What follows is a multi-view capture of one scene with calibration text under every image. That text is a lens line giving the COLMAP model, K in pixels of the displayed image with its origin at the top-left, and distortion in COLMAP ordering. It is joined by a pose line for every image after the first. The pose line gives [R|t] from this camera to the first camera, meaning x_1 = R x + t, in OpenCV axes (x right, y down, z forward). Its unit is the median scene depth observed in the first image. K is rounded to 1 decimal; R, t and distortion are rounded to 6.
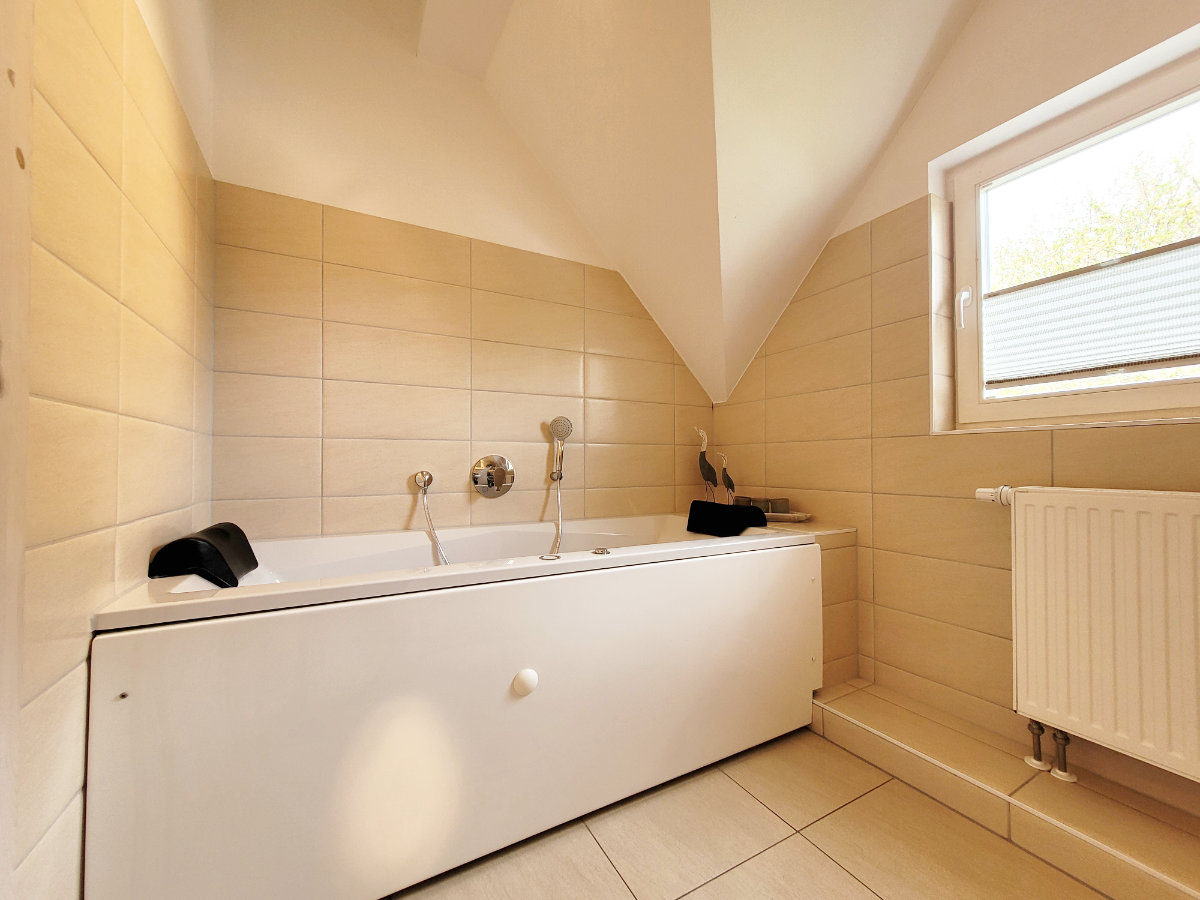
lens RADIAL K [[473.5, 0, 600.0], [0, 473.5, 450.0], [0, 0, 1]] dist [-0.000391, -0.000106]
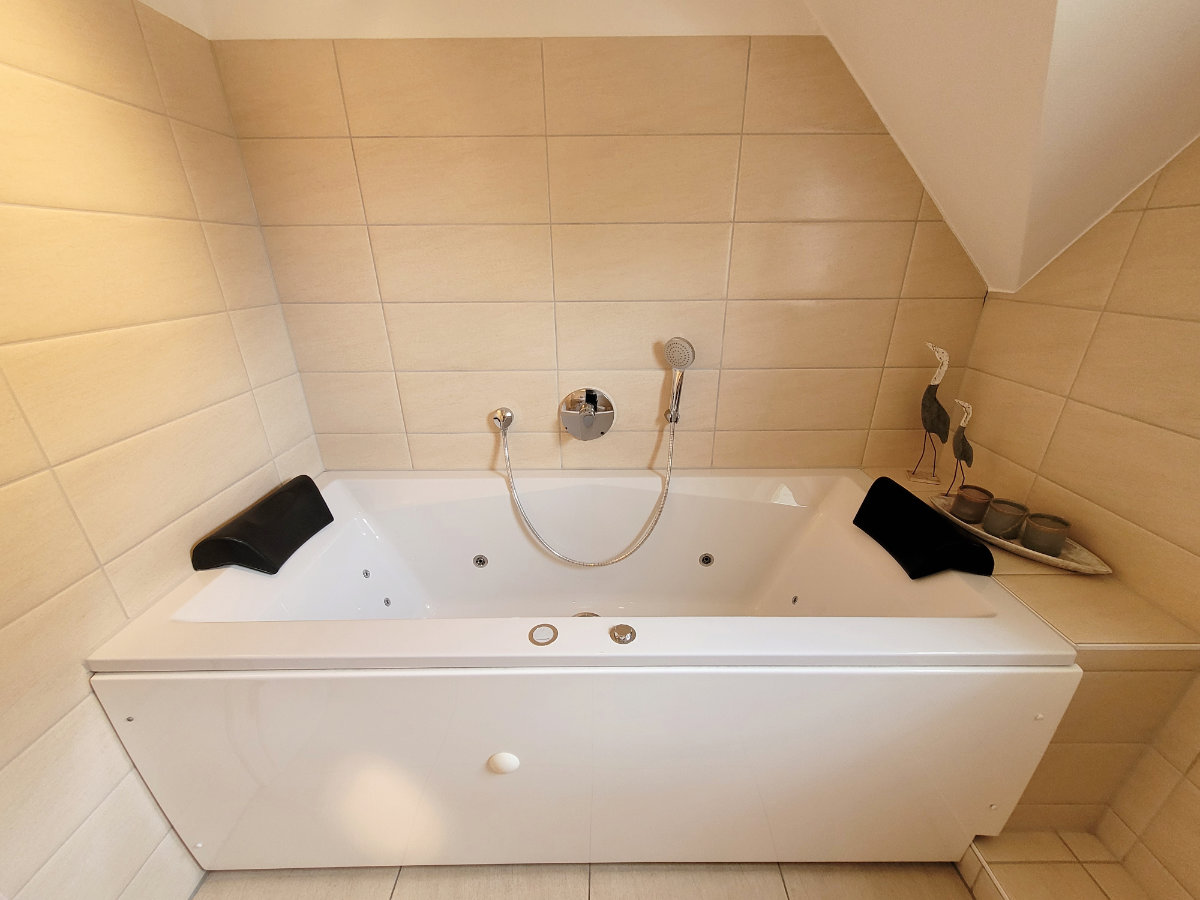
lens RADIAL K [[471.5, 0, 600.8], [0, 471.5, 453.2], [0, 0, 1]] dist [0.000868, 0.000272]
pose [[0.877600, 0.181275, -0.443799, 0.150102], [0.020542, 0.910681, 0.412600, -0.201559], [0.478953, -0.371214, 0.795490, 0.342469]]
